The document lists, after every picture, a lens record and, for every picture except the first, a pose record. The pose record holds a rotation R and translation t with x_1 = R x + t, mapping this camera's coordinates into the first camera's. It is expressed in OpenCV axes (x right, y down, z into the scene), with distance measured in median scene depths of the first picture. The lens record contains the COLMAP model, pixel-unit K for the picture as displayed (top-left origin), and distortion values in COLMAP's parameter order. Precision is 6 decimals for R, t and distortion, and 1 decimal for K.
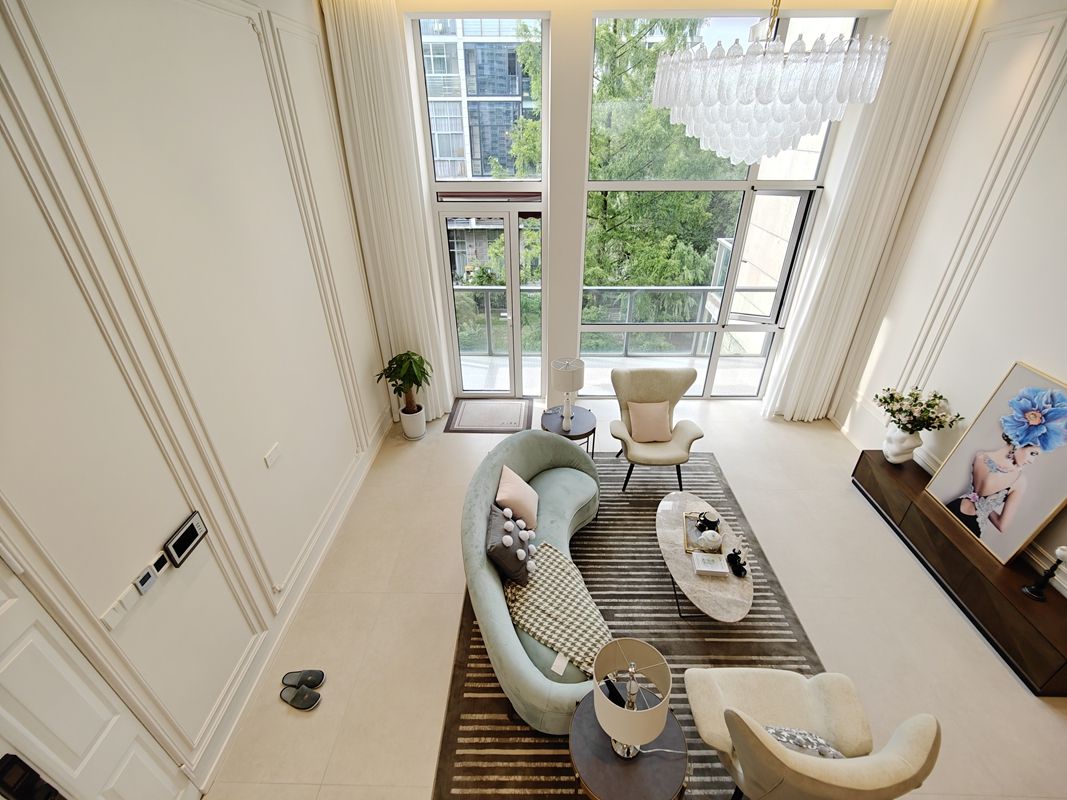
lens RADIAL K [[464.9, 0, 531.9], [0, 464.9, 395.9], [0, 0, 1]] dist [0.009241, -0.005490]
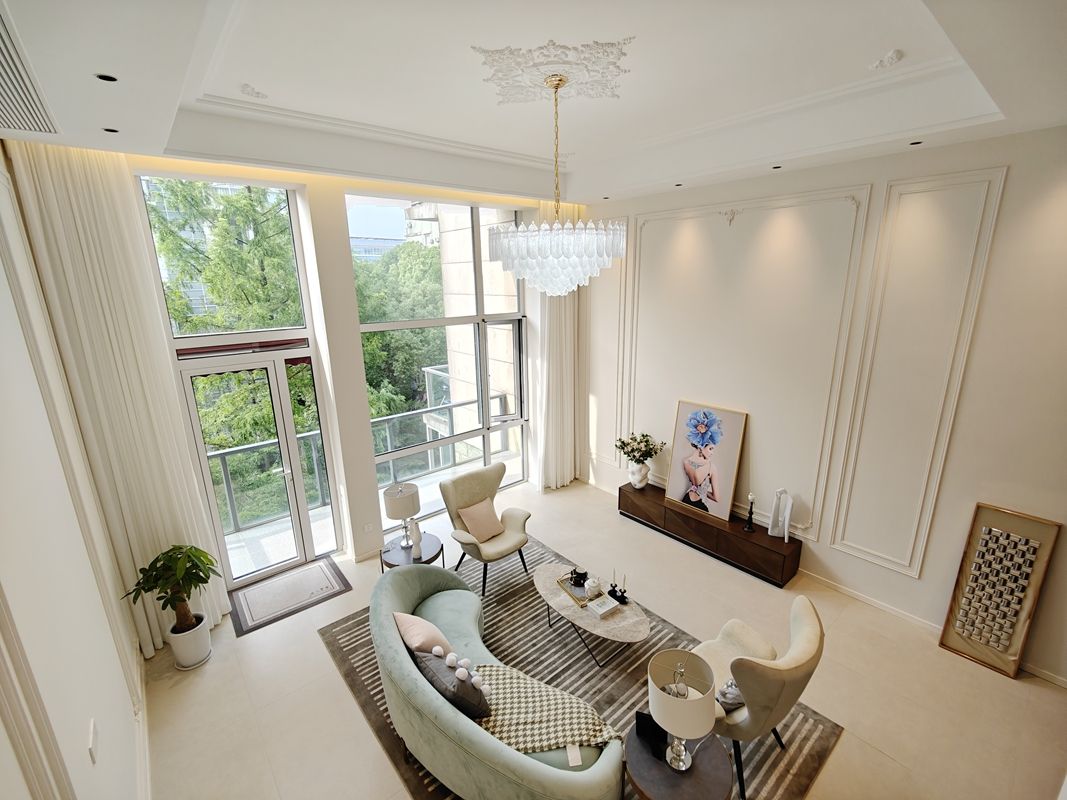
lens RADIAL K [[464.9, 0, 528.7], [0, 464.9, 396.7], [0, 0, 1]] dist [0.009241, -0.005490]
pose [[0.758836, -0.171617, 0.628264, -0.324410], [0.340712, 0.926732, -0.158376, -0.004598], [-0.555052, 0.334238, 0.761710, 0.027664]]
